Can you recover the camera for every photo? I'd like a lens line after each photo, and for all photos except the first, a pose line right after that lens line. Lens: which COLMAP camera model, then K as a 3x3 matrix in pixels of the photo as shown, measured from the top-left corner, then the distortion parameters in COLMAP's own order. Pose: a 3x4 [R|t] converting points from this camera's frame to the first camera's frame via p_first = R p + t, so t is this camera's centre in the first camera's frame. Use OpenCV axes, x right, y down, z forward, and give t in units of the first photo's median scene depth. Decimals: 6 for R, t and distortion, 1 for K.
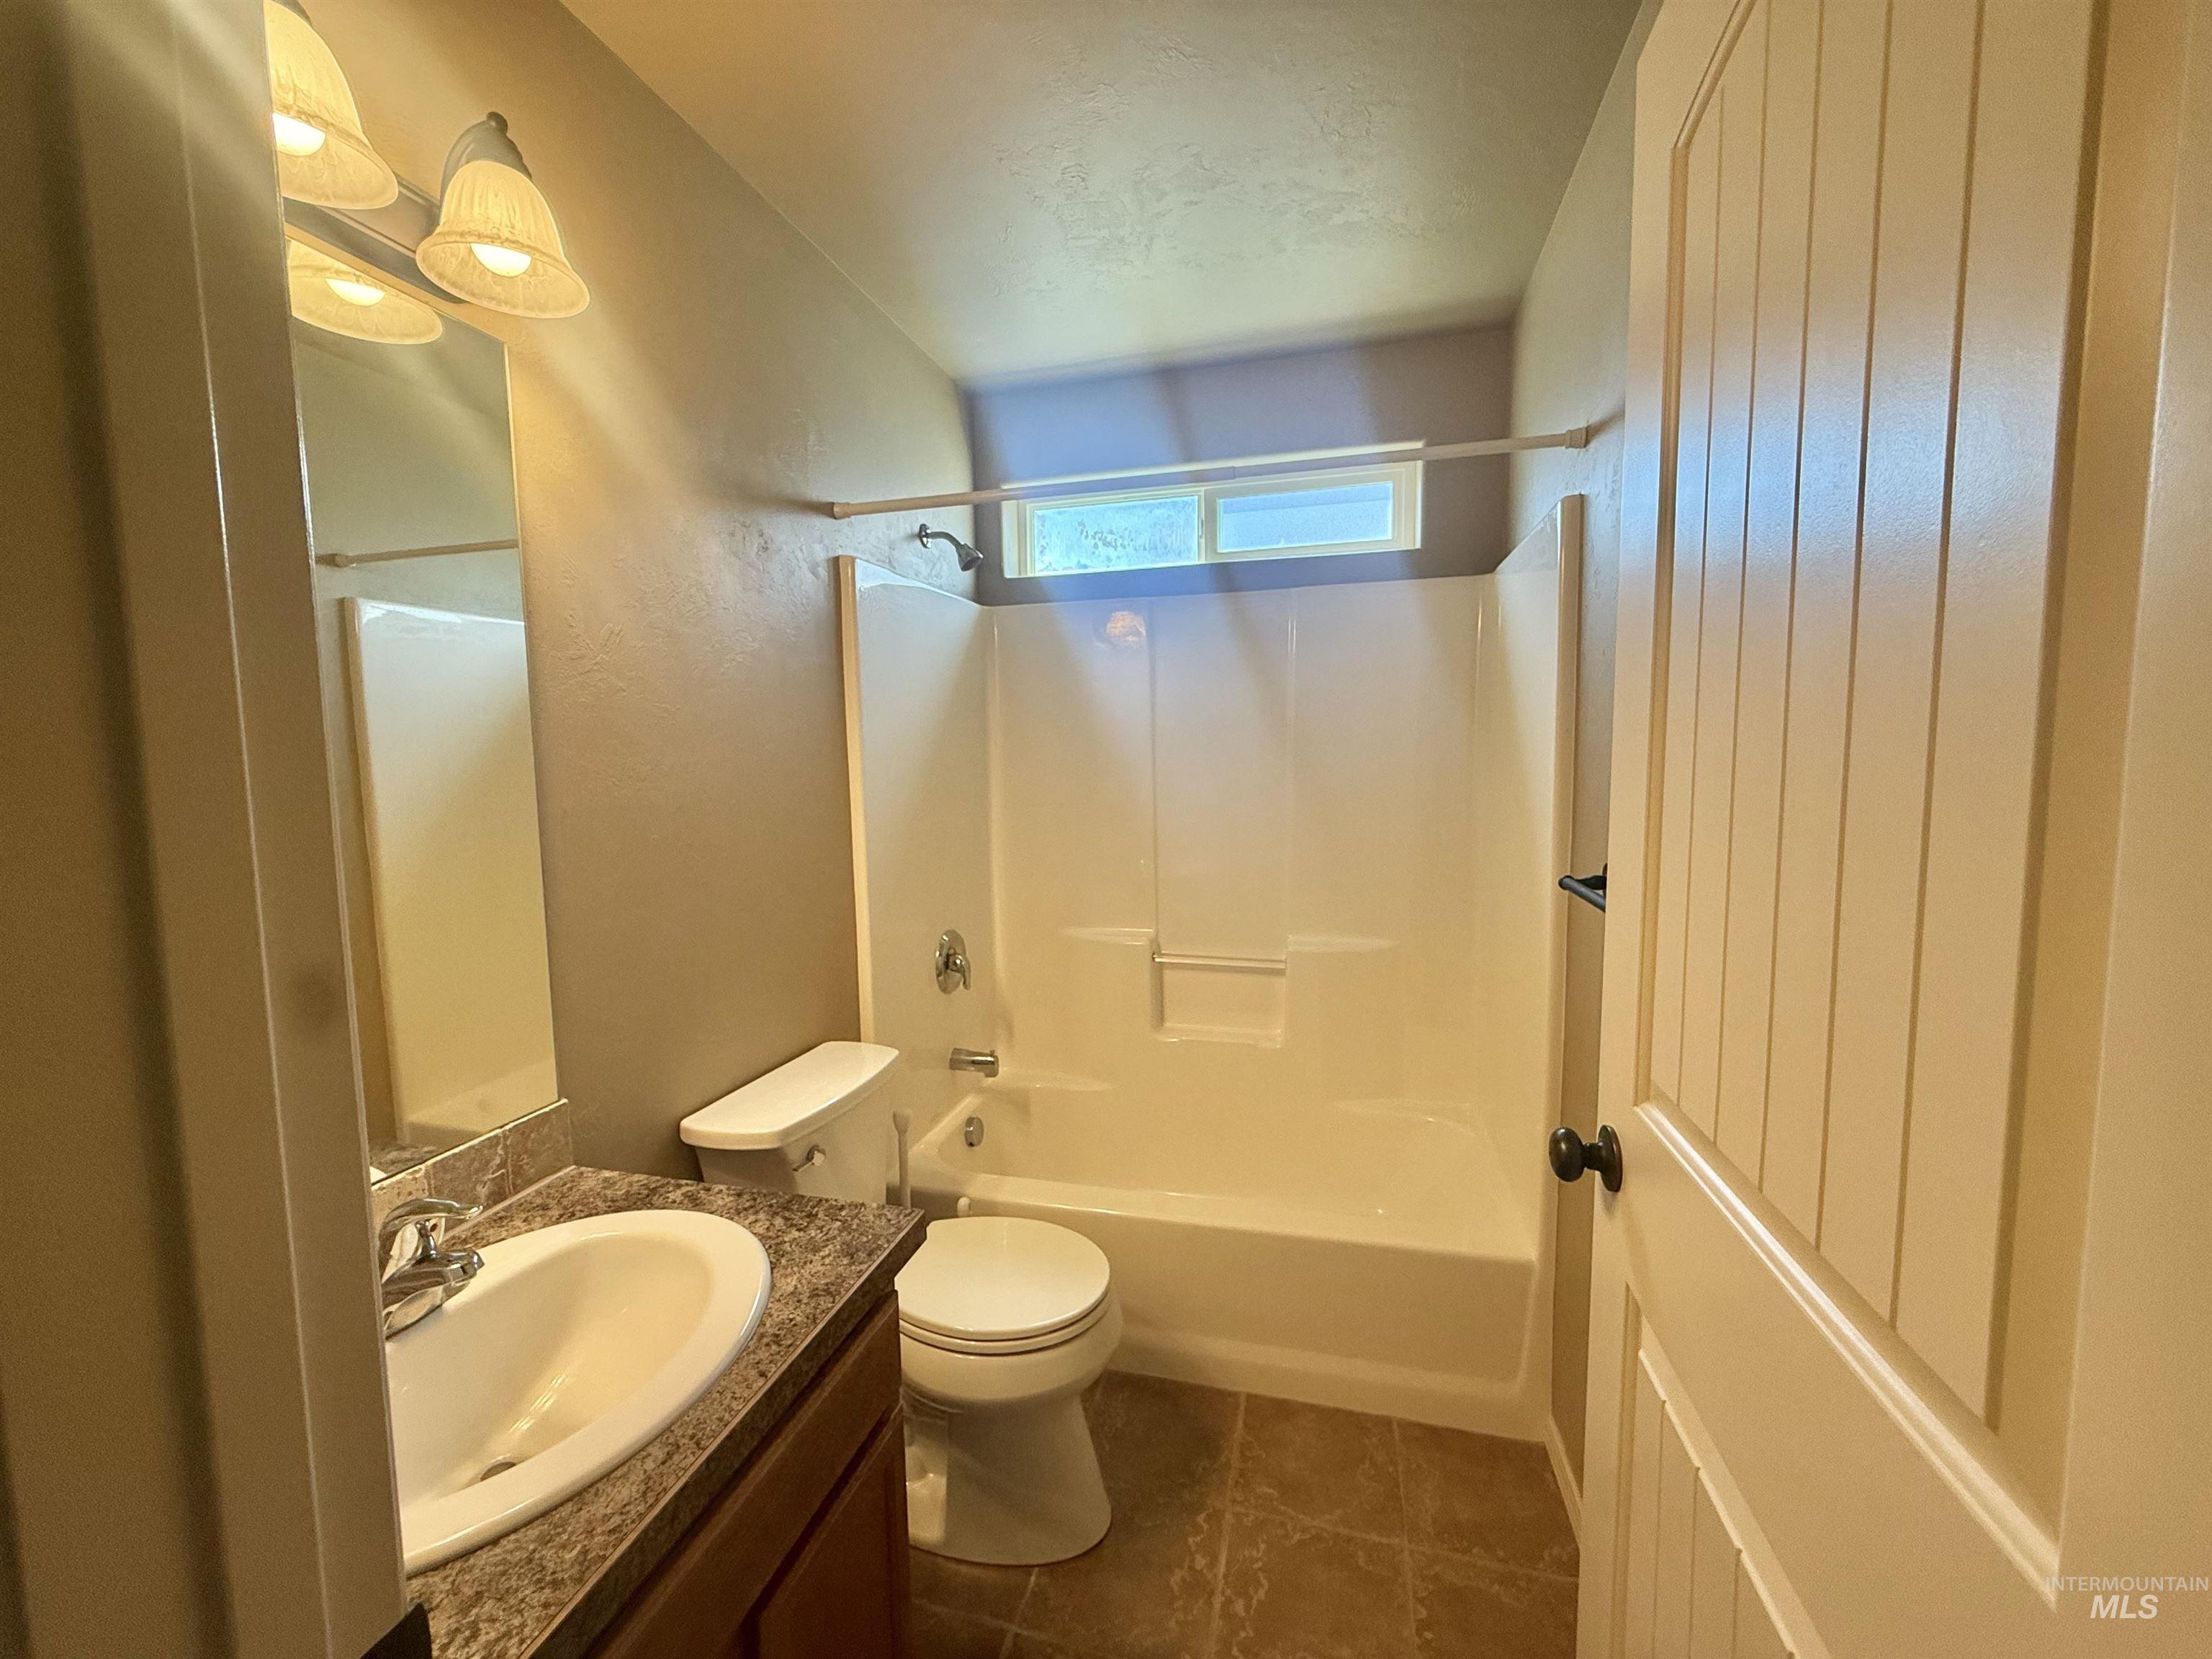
lens RADIAL K [[877.5, 0, 1118.1], [0, 877.5, 828.6], [0, 0, 1]] dist [-0.001813, 0.000380]
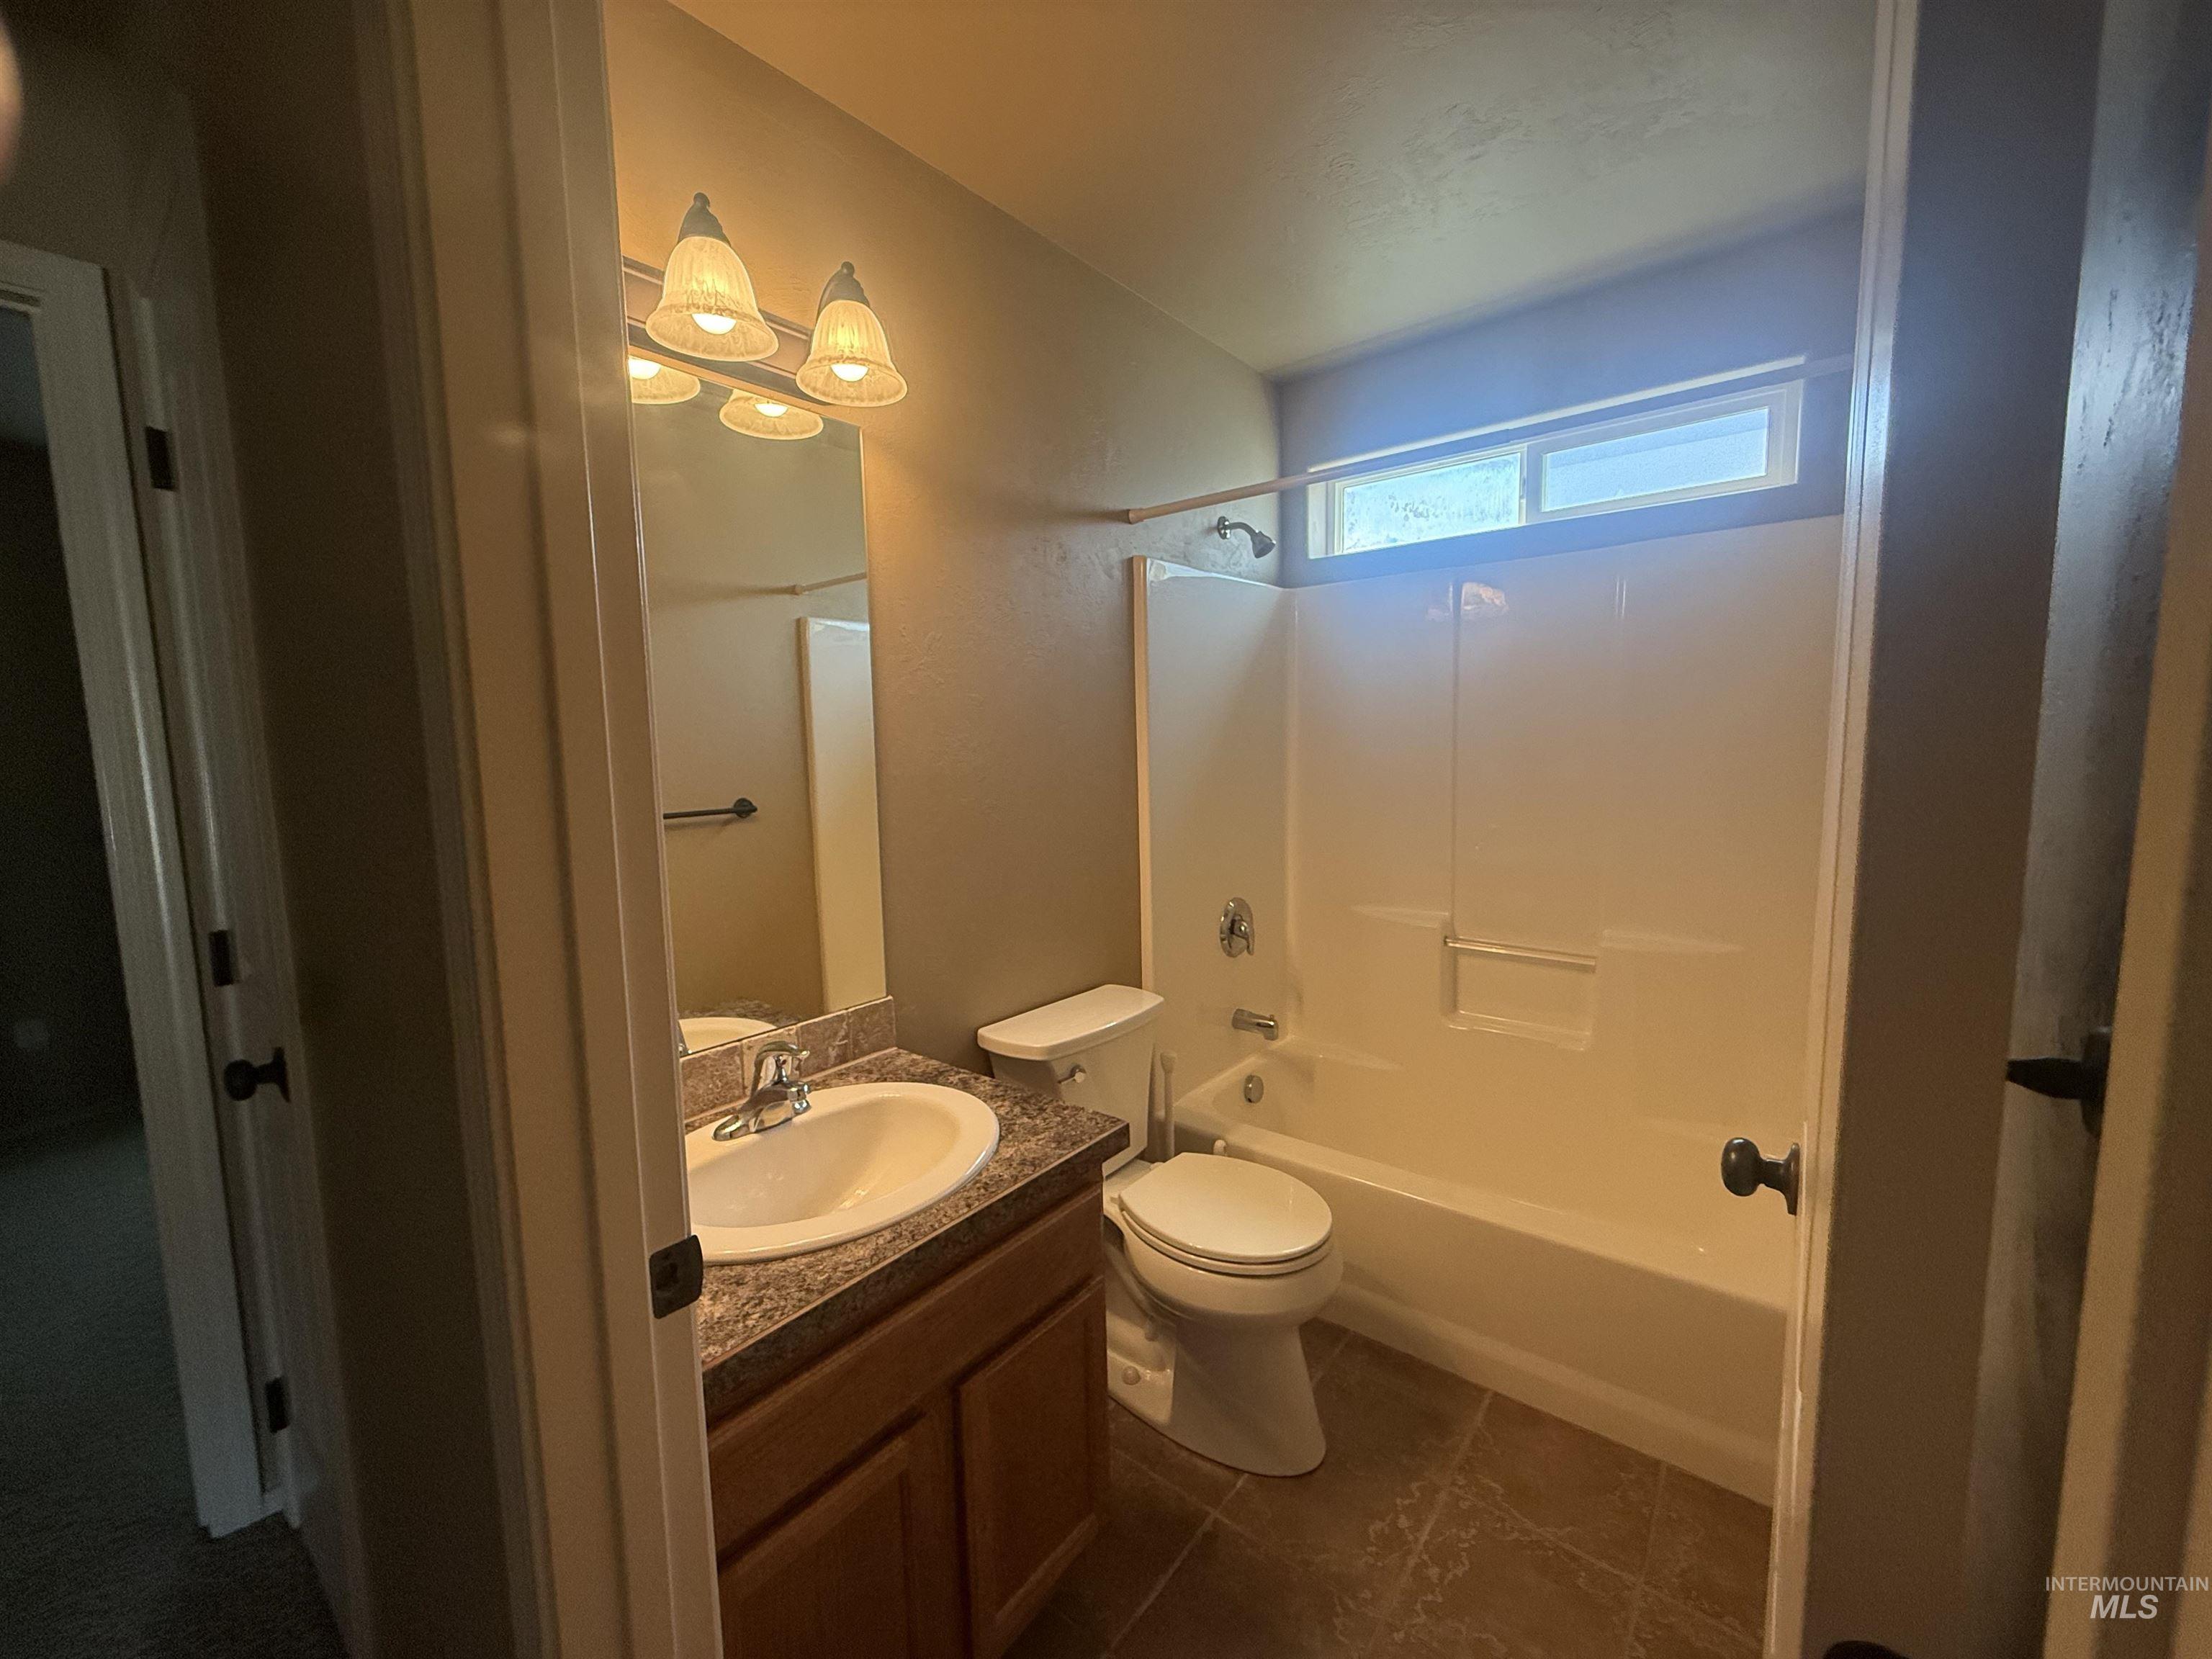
lens RADIAL K [[877.5, 0, 1113.7], [0, 877.5, 826.5], [0, 0, 1]] dist [-0.001813, 0.000380]
pose [[0.916197, 0.036876, -0.399028, 0.155454], [-0.027668, 0.999202, 0.028814, 0.003619], [0.399772, -0.015359, 0.916486, -0.059638]]
